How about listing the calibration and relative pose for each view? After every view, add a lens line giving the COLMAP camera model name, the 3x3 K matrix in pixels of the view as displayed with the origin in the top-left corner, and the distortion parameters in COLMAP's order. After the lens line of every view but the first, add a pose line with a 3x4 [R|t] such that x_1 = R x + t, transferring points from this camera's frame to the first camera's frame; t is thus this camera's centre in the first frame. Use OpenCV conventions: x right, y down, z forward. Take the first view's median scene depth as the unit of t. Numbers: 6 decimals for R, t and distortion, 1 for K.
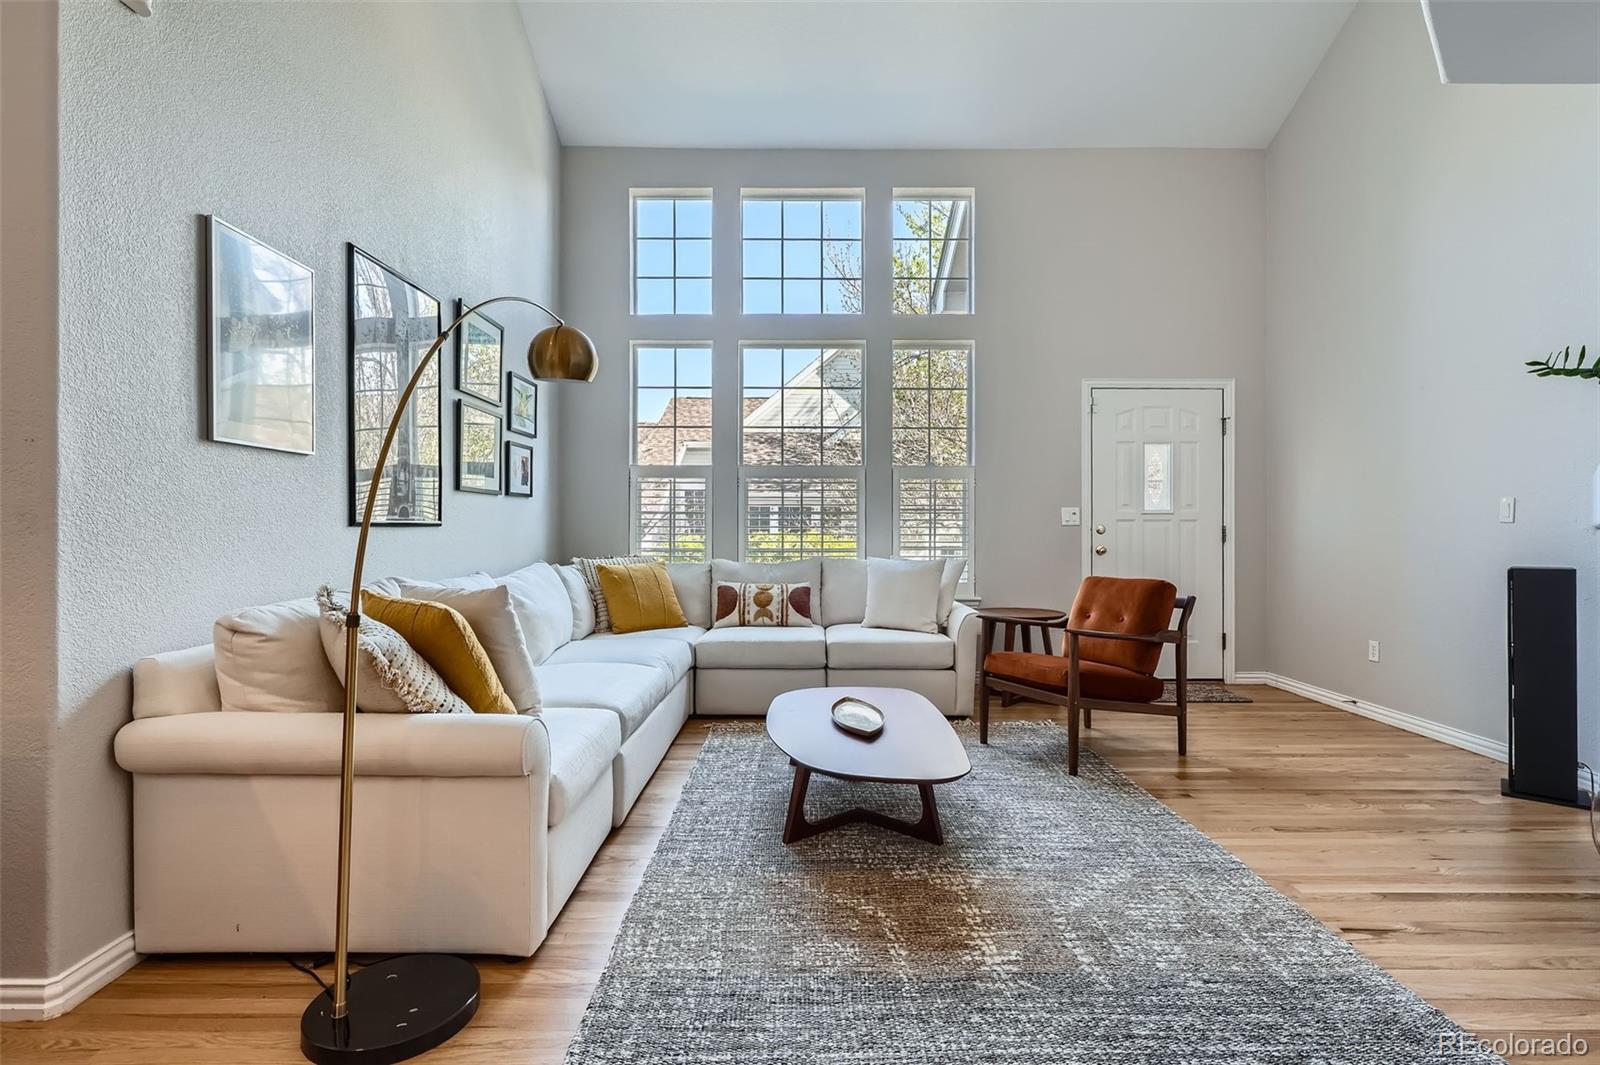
lens RADIAL K [[774.8, 0, 796.7], [0, 774.8, 527.6], [0, 0, 1]] dist [0.006172, -0.002189]
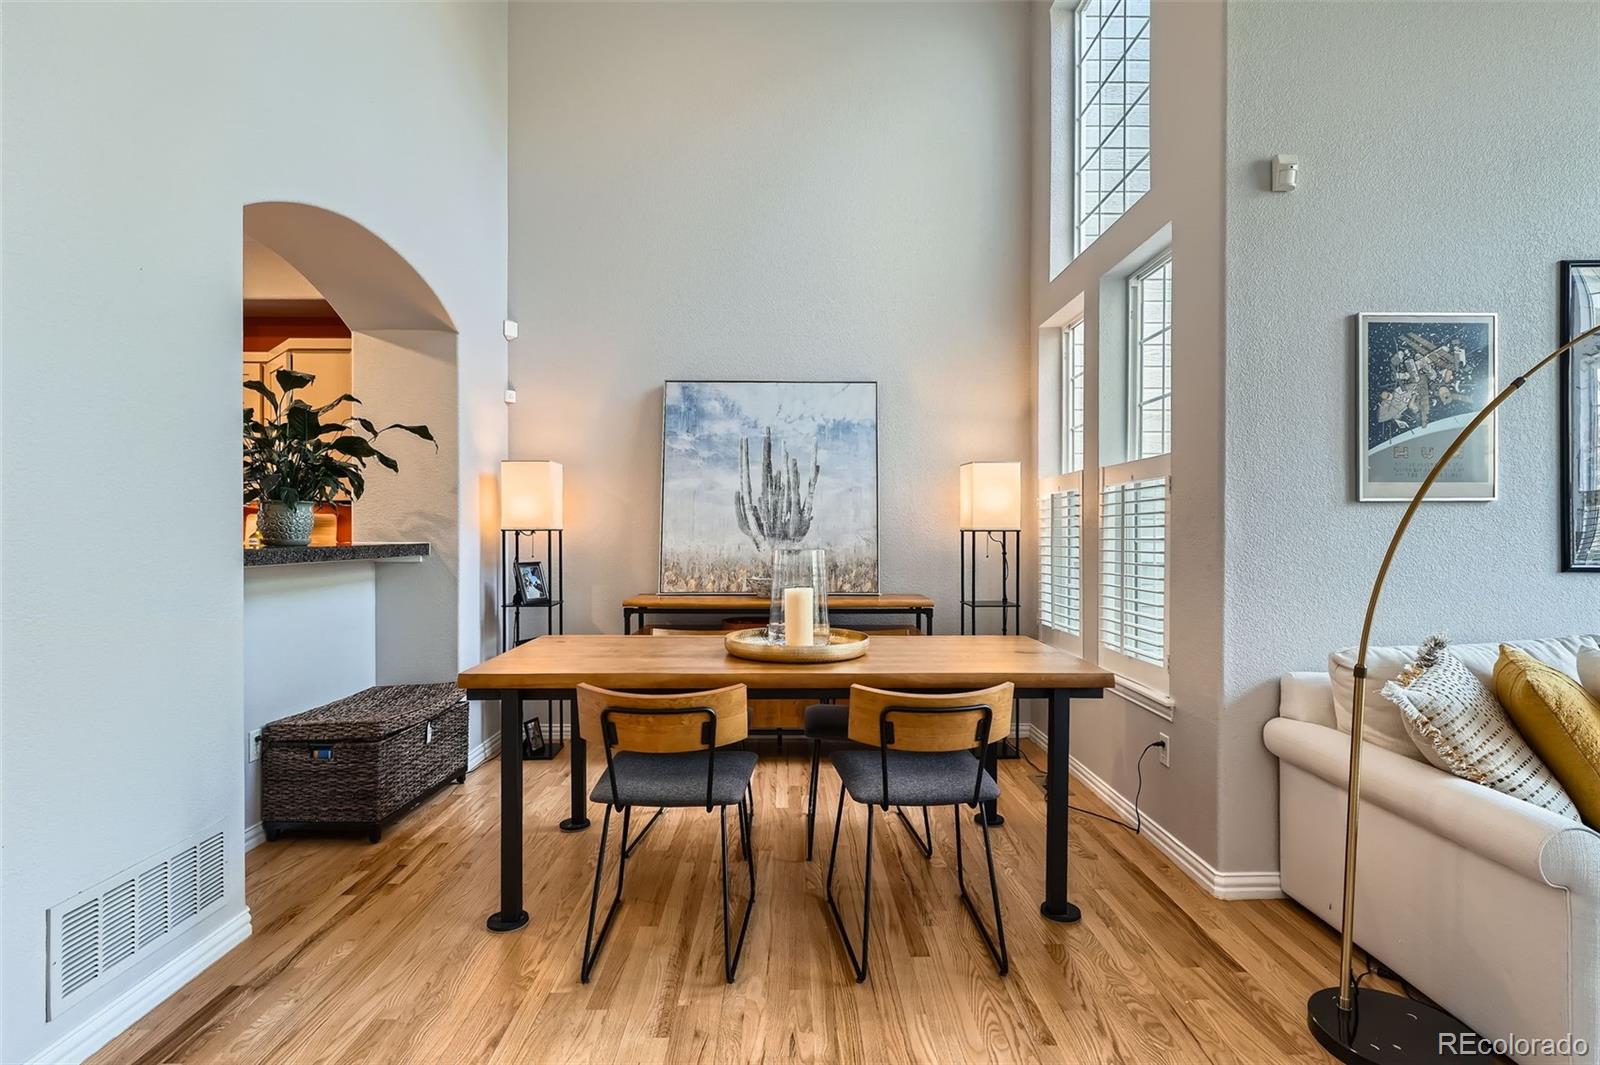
lens RADIAL K [[774.8, 0, 795.1], [0, 774.8, 534.8], [0, 0, 1]] dist [0.006172, -0.002189]
pose [[0.001065, -0.001741, -0.999998, 0.504045], [0.002370, 0.999996, -0.001739, -0.070834], [0.999997, -0.002368, 0.001070, 0.155609]]
